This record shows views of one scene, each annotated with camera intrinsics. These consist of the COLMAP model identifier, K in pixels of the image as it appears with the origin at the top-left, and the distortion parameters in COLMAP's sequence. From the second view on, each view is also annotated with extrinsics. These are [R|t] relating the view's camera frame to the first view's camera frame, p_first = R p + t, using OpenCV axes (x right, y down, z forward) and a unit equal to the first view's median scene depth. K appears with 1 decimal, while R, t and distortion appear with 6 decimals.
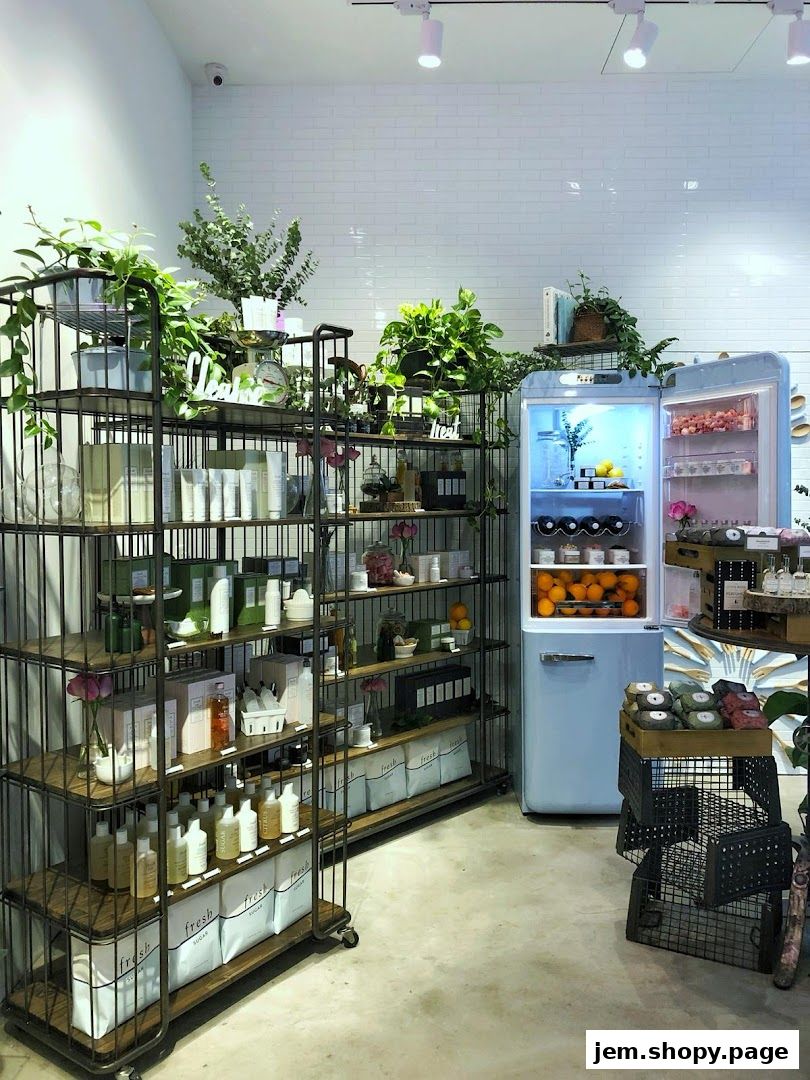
lens RADIAL K [[876.8, 0, 411.0], [0, 876.8, 534.0], [0, 0, 1]] dist [0.041894, -0.053431]
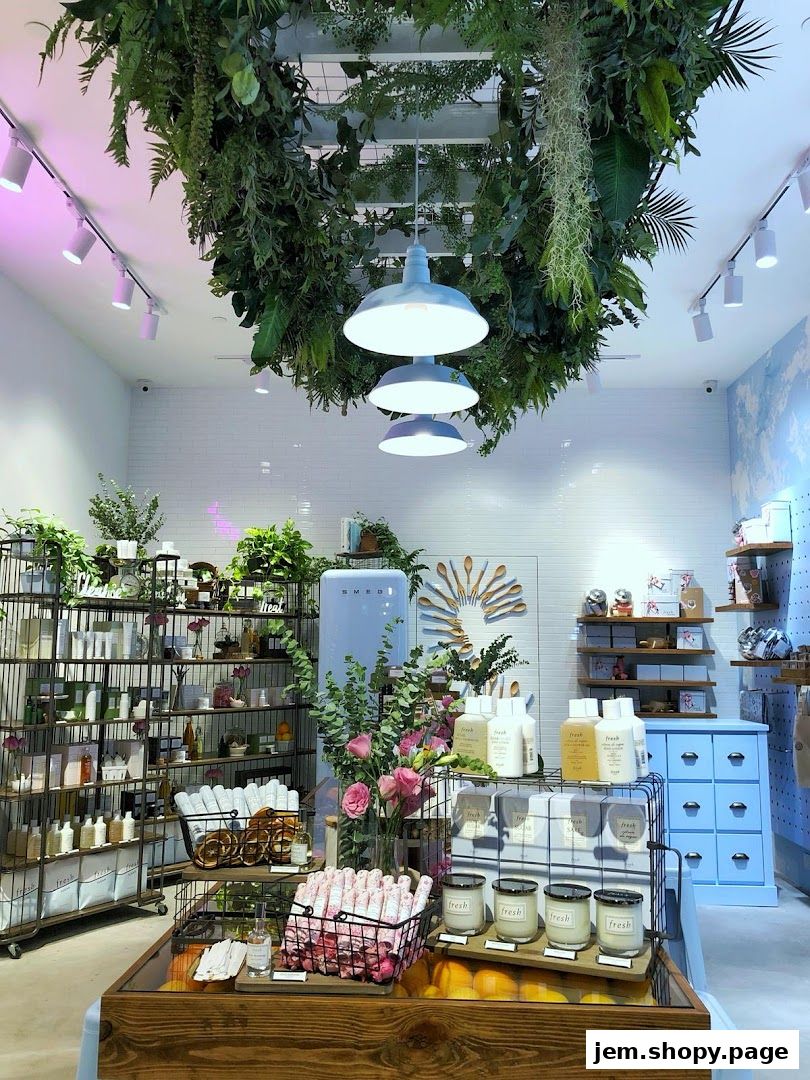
lens RADIAL K [[876.8, 0, 406.0], [0, 876.8, 540.4], [0, 0, 1]] dist [0.041894, -0.053431]
pose [[0.999953, 0.002485, -0.009358, 0.424037], [-0.004115, 0.983929, -0.178510, 0.062361], [0.008764, 0.178540, 0.983894, -0.811644]]
